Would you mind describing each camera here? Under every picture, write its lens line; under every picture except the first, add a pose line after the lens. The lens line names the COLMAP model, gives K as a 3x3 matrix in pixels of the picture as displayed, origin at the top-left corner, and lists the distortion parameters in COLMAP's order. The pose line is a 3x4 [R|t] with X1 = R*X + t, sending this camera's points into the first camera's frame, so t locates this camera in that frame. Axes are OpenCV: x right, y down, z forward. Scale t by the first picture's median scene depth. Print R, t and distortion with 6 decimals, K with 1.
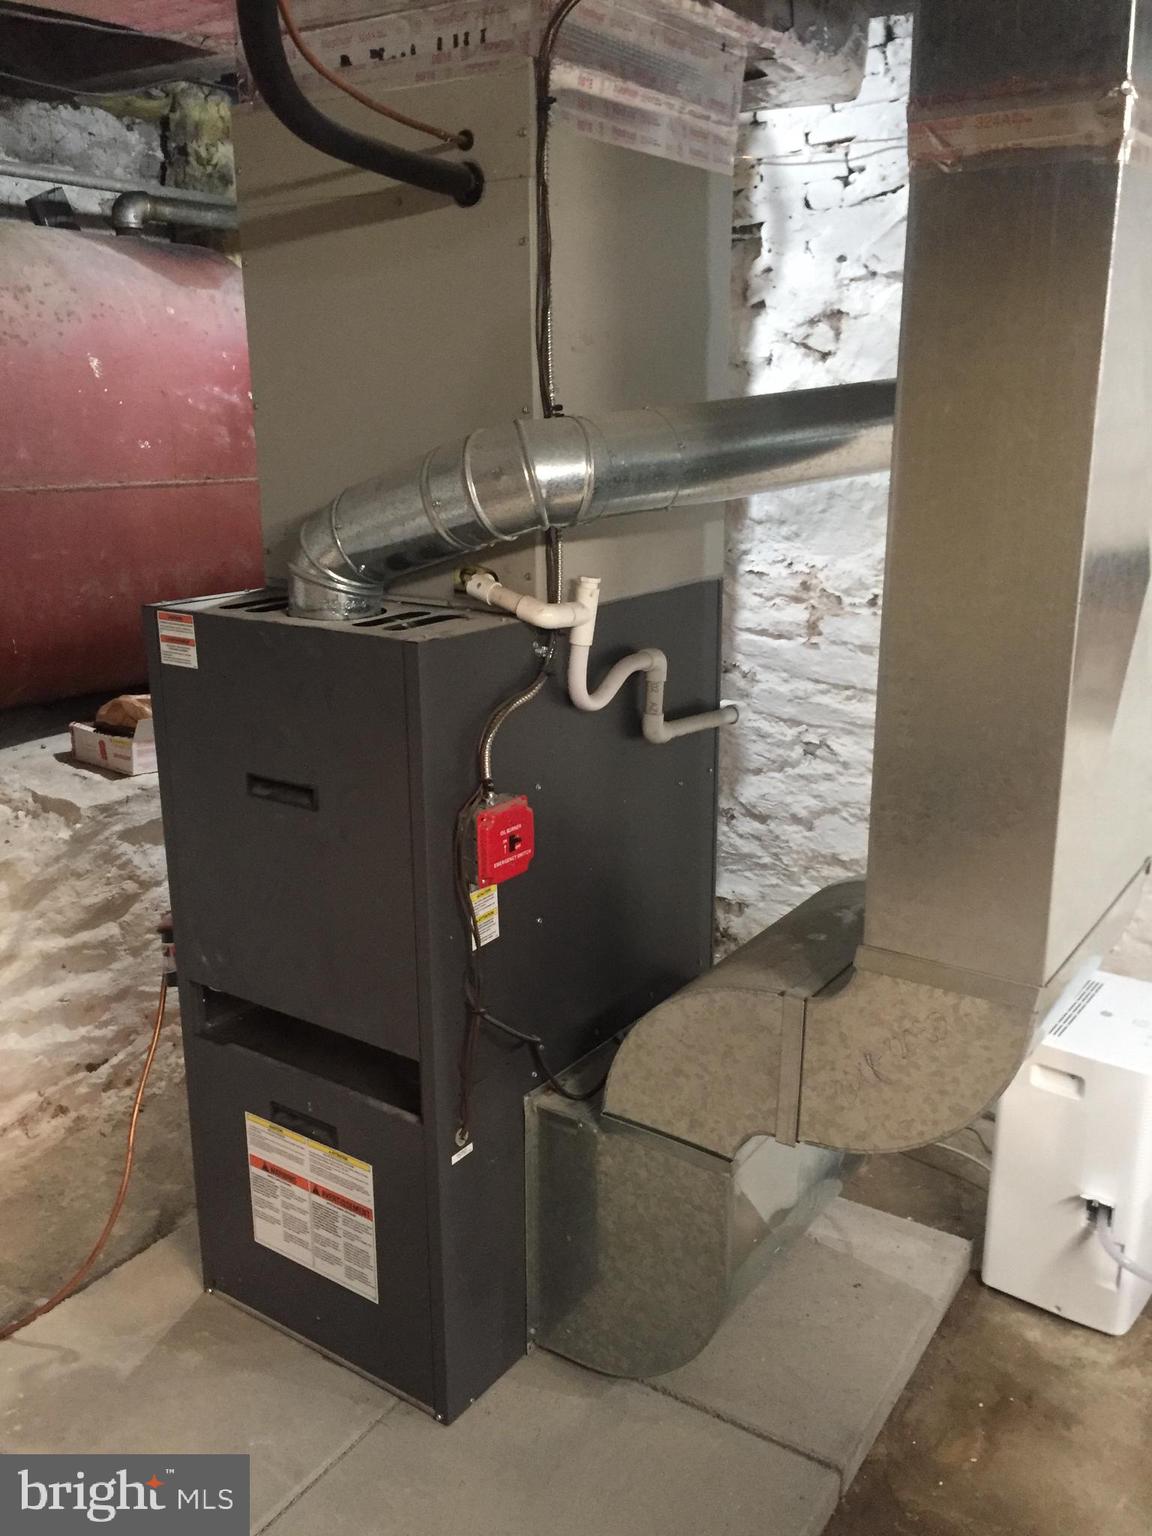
lens RADIAL K [[1322.3, 0, 575.4], [0, 1322.3, 766.5], [0, 0, 1]] dist [0.061972, -0.012707]
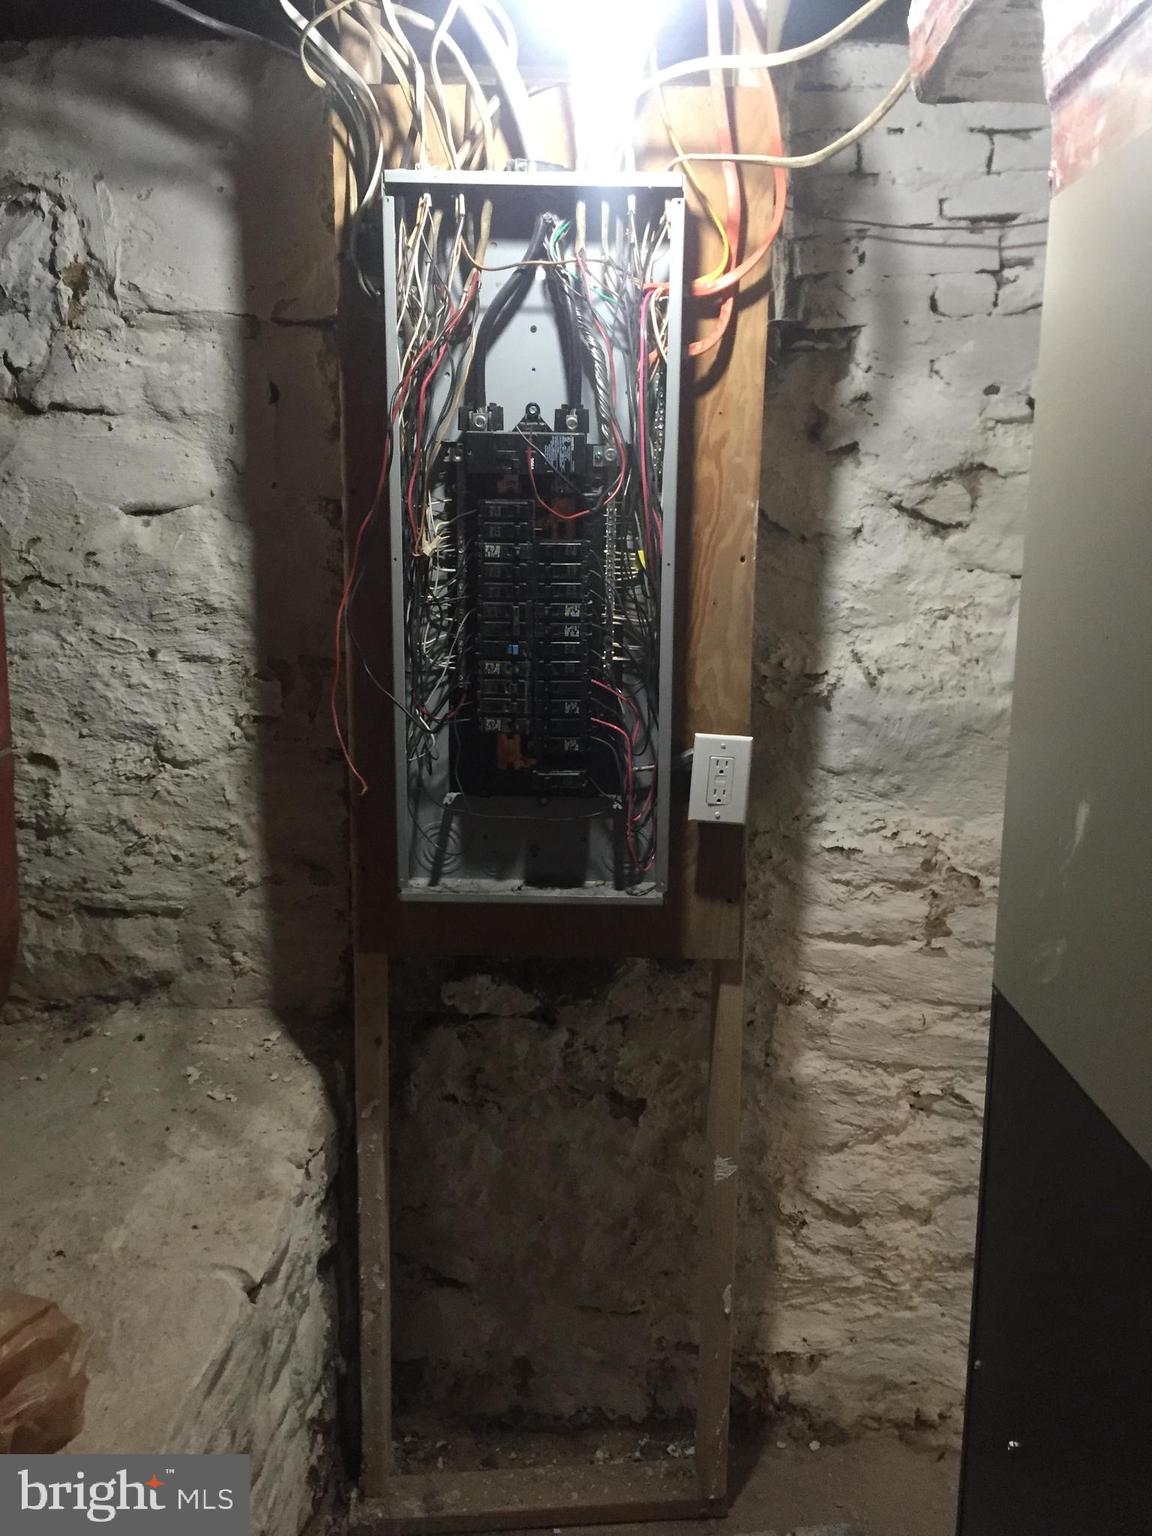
lens RADIAL K [[1322.3, 0, 576.8], [0, 1322.3, 770.6], [0, 0, 1]] dist [0.061972, -0.012707]
pose [[0.832333, -0.080576, 0.548388, -0.322453], [0.129627, 0.990238, -0.051248, -0.167717], [-0.538905, 0.113742, 0.834652, 0.524489]]
